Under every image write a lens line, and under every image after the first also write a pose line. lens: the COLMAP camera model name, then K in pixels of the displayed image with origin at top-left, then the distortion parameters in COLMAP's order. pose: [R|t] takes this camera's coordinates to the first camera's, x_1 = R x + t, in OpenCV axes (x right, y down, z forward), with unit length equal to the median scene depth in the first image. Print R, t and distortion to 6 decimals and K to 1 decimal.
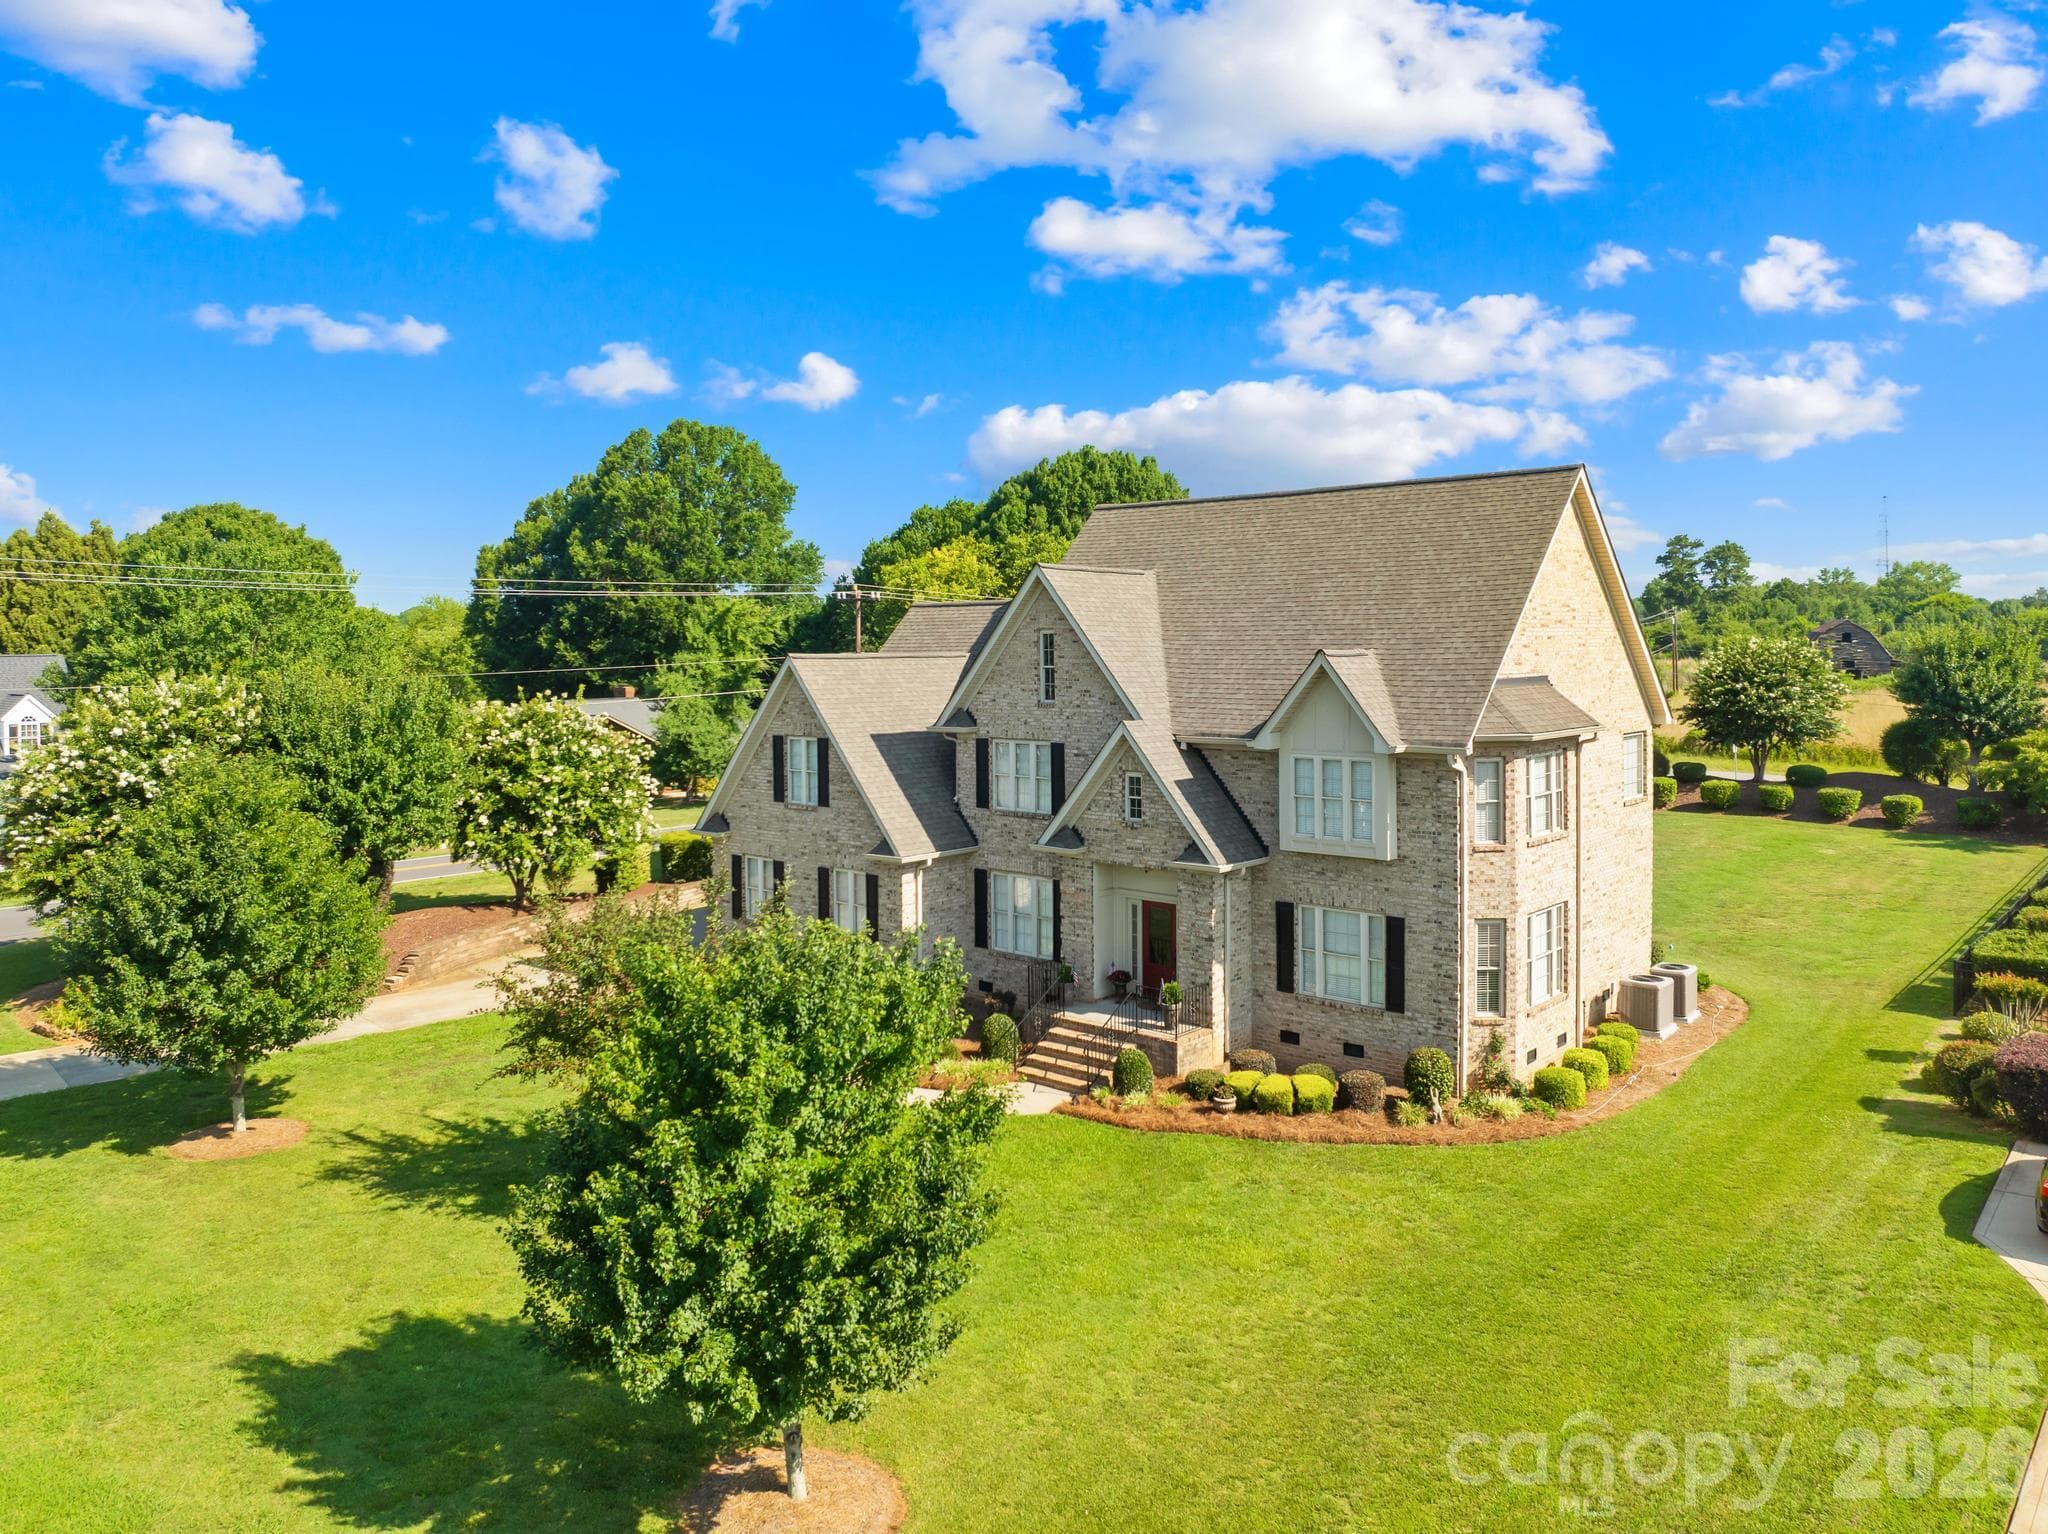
lens RADIAL K [[1473.8, 0, 1026.3], [0, 1473.8, 666.9], [0, 0, 1]] dist [-0.033787, -0.001536]
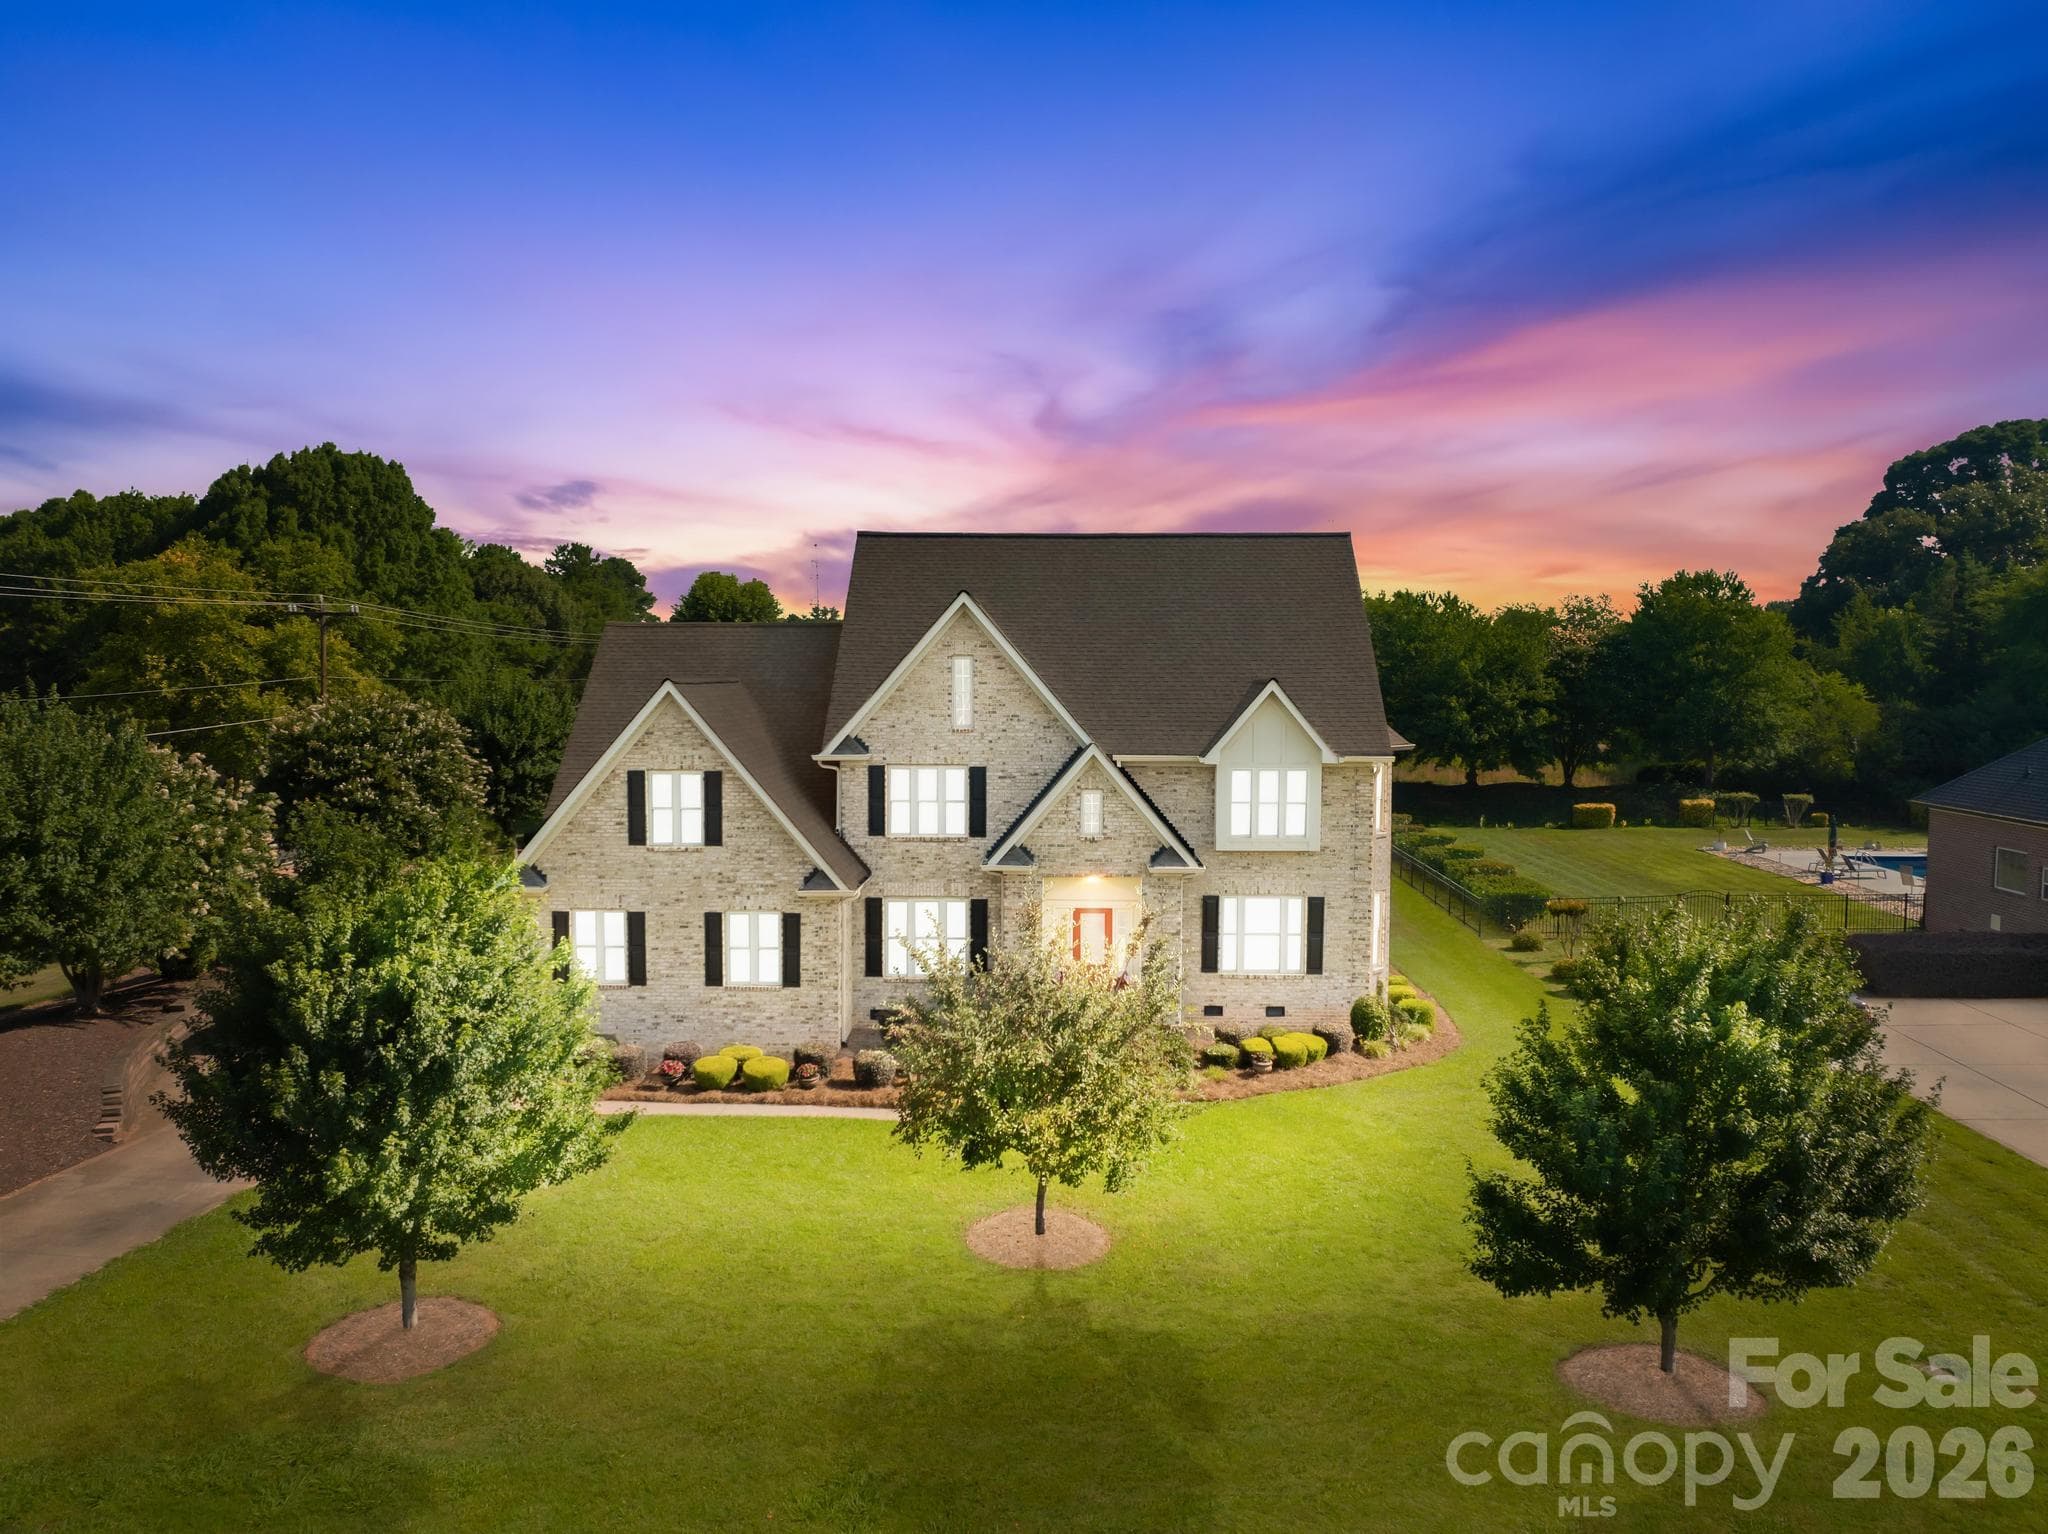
lens RADIAL K [[1441.9, 0, 1029.3], [0, 1441.9, 759.3], [0, 0, 1]] dist [-0.041852, -0.001764]
pose [[0.763053, -0.030696, 0.645606, -0.636450], [0.000665, 0.998908, 0.046708, -0.000365], [-0.646335, -0.035212, 0.762241, 0.222524]]
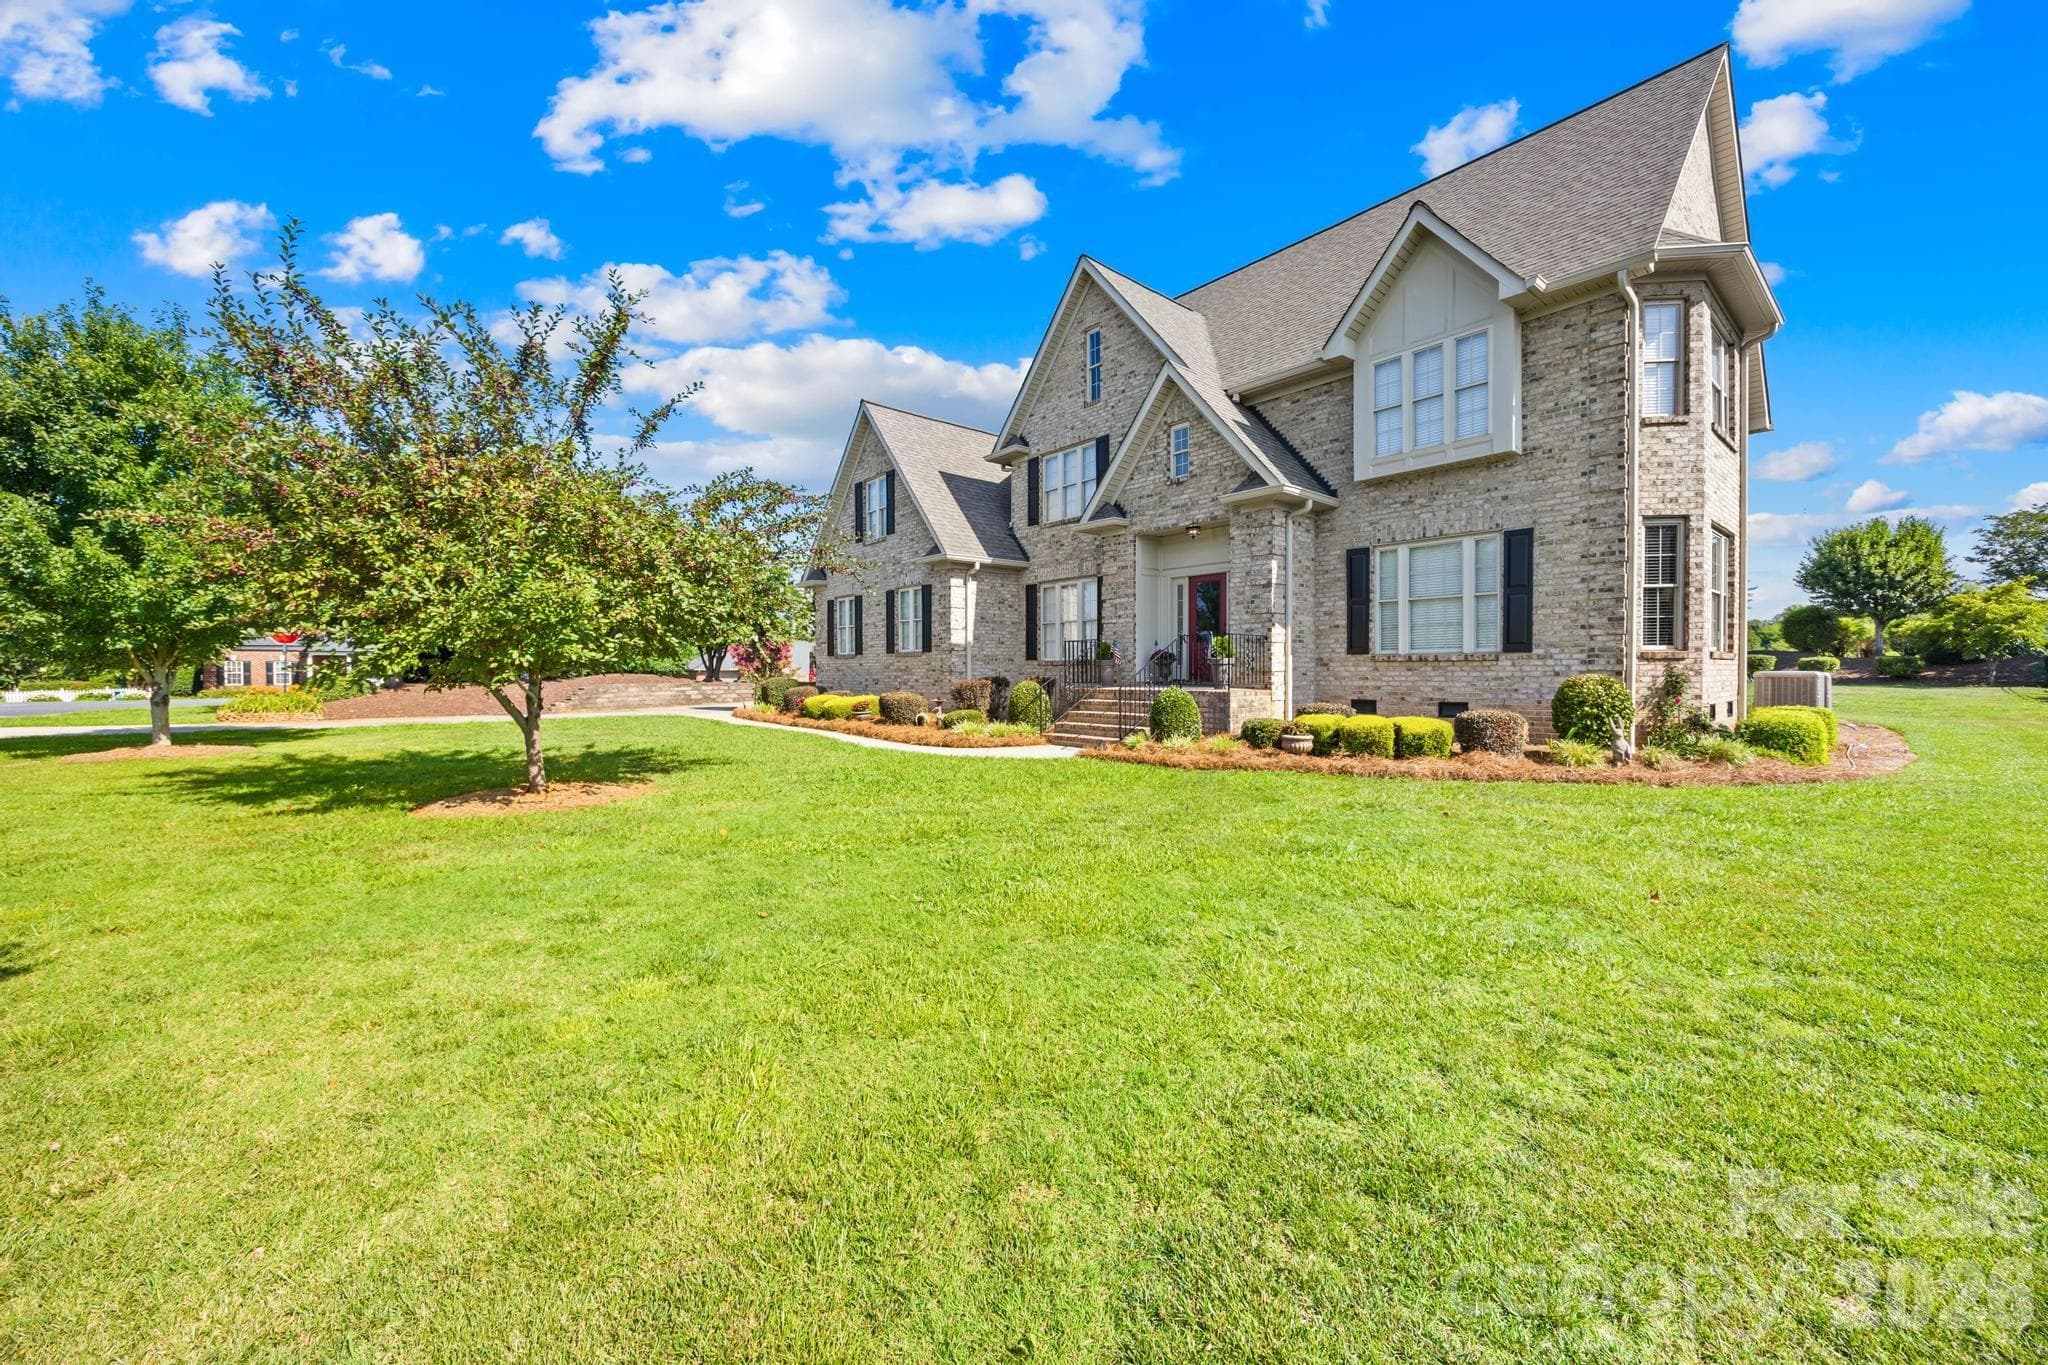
lens RADIAL K [[778.8, 0, 1020.4], [0, 778.8, 679.2], [0, 0, 1]] dist [-0.001214, -0.000062]
pose [[0.990537, 0.007896, -0.137021, 0.041823], [-0.008551, 0.999955, -0.004196, 0.230472], [0.136982, 0.005328, 0.990559, 0.503021]]
